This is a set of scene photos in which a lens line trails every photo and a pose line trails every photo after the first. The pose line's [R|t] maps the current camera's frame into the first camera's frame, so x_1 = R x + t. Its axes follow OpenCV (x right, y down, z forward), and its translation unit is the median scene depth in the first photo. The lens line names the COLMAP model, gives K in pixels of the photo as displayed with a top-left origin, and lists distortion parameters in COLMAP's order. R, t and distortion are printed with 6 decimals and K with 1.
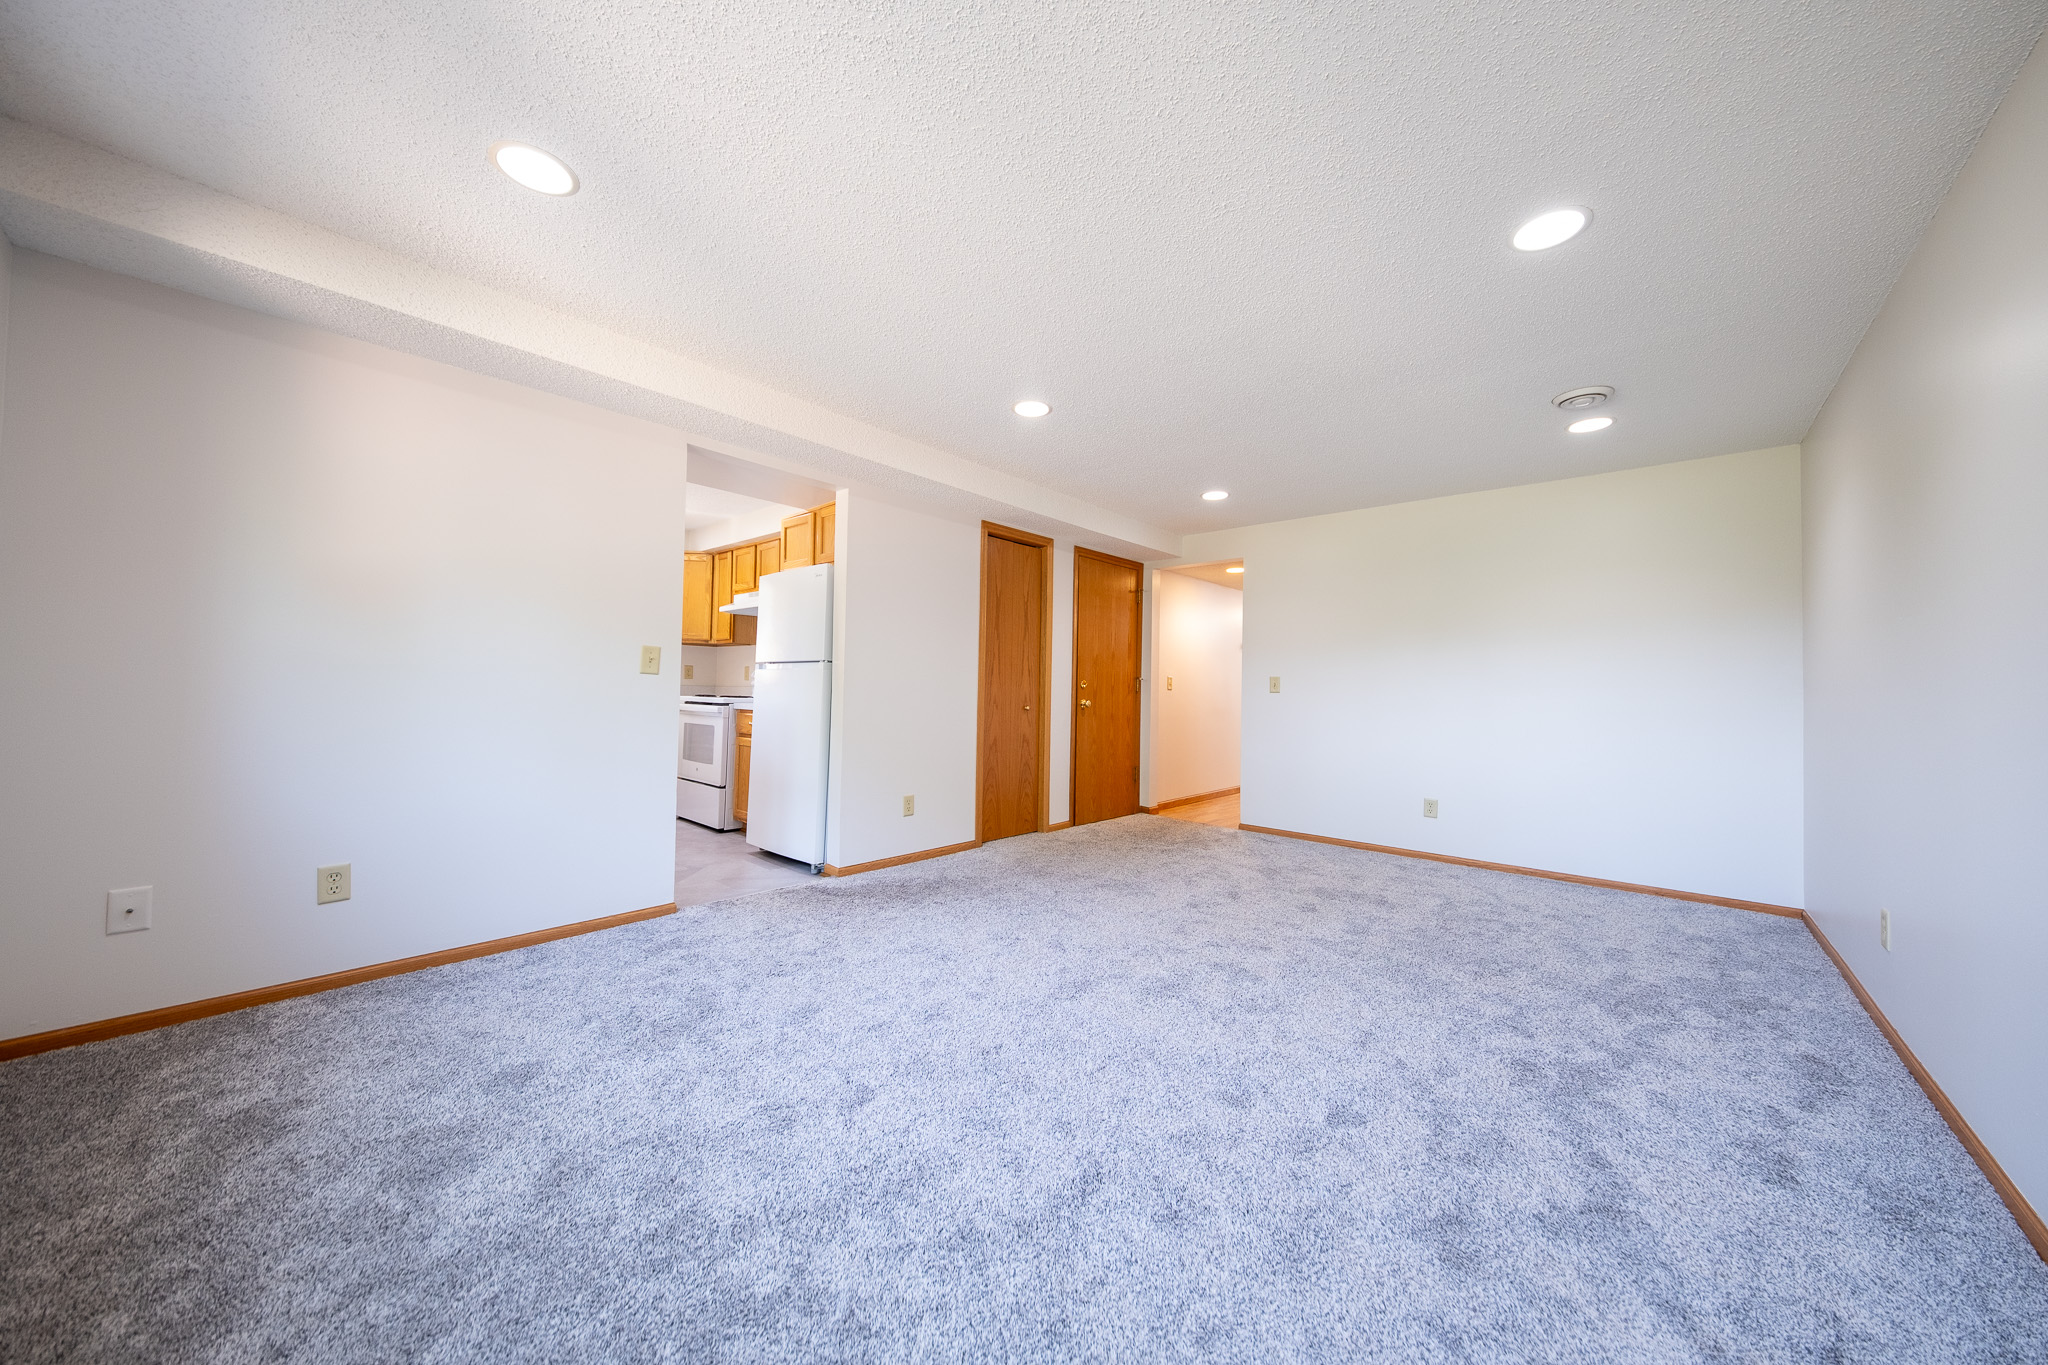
lens RADIAL K [[685.5, 0, 1020.2], [0, 685.5, 675.4], [0, 0, 1]] dist [0.020703, -0.008125]
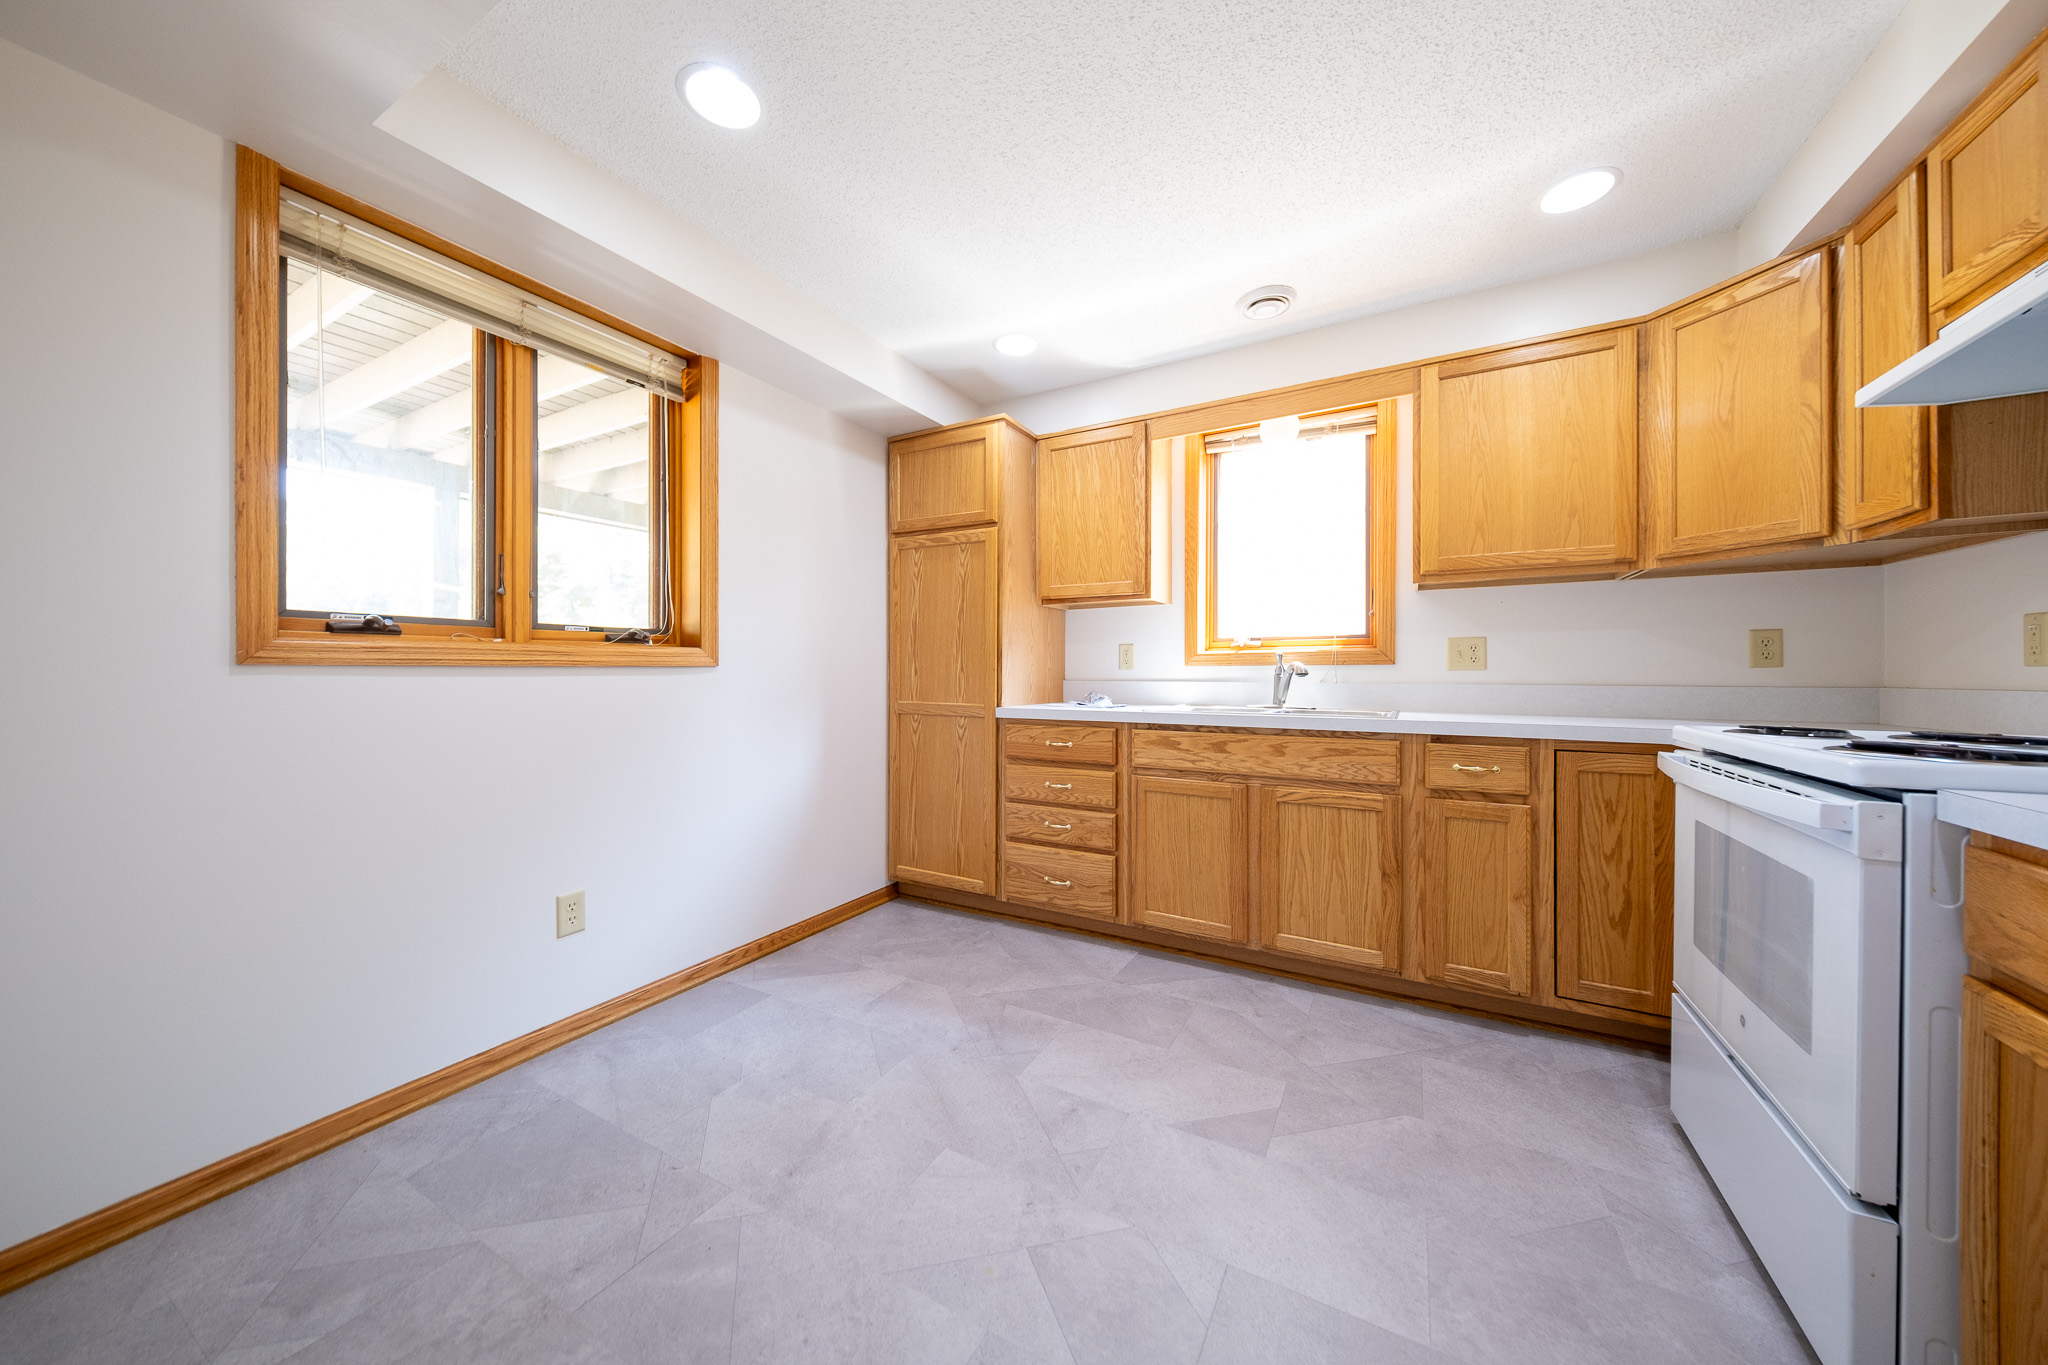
lens RADIAL K [[685.5, 0, 1020.2], [0, 685.5, 675.4], [0, 0, 1]] dist [0.020703, -0.008125]
pose [[0.223986, -0.020526, -0.974376, -0.244332], [0.028378, 0.999492, -0.014532, 0.004039], [0.974179, -0.024396, 0.224454, 0.605330]]
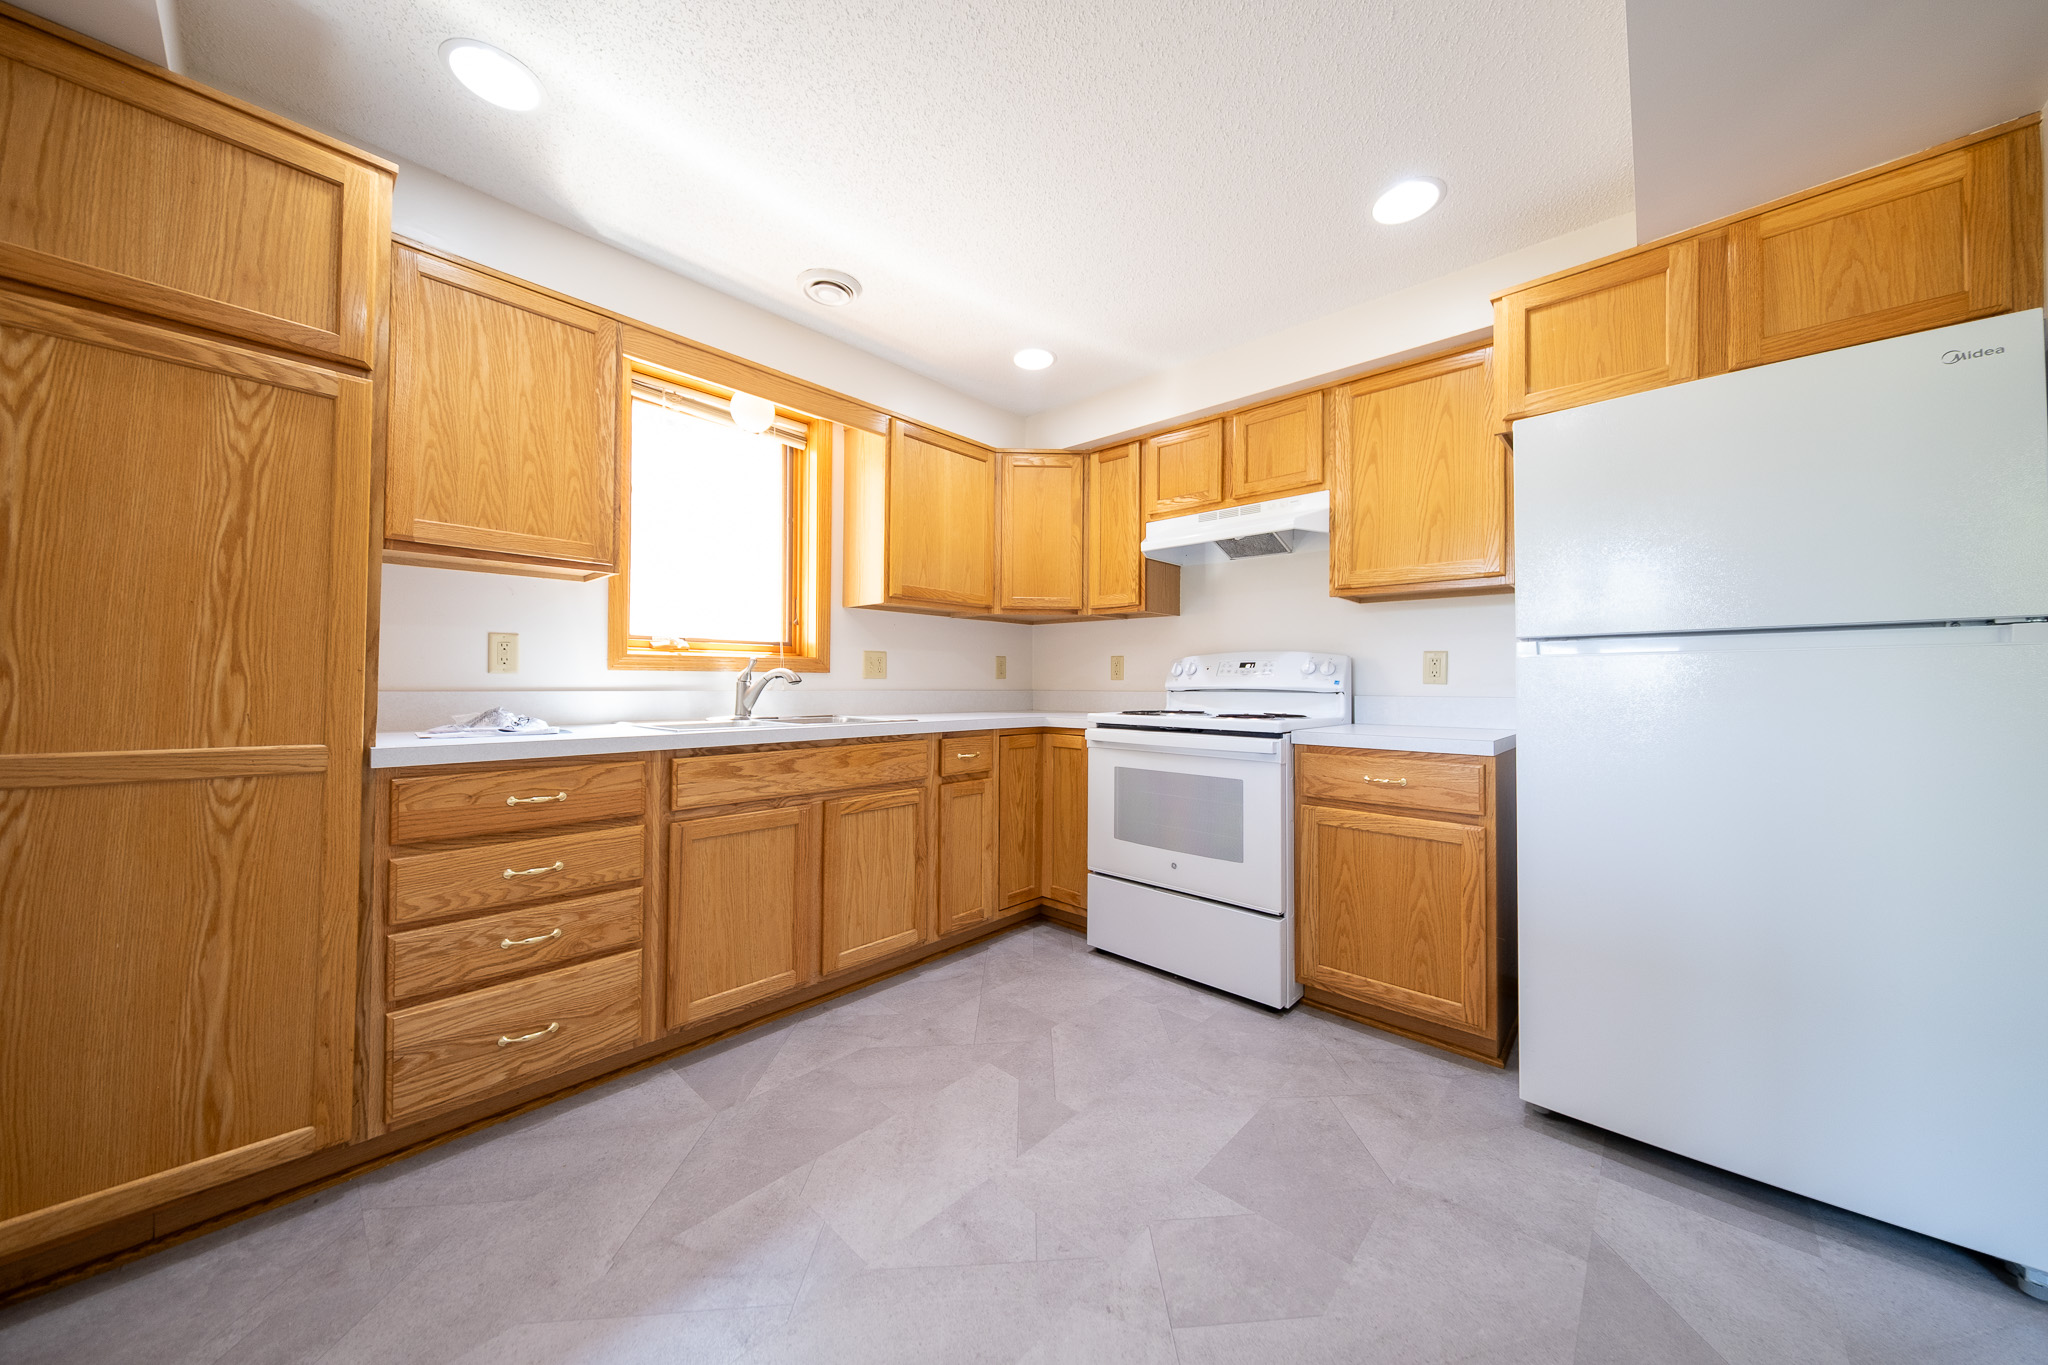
lens RADIAL K [[685.5, 0, 1020.2], [0, 685.5, 675.4], [0, 0, 1]] dist [0.020703, -0.008125]
pose [[0.999686, -0.016249, -0.019086, -0.501970], [0.016506, 0.999774, 0.013364, -0.005799], [0.018864, -0.013675, 0.999729, 0.455123]]
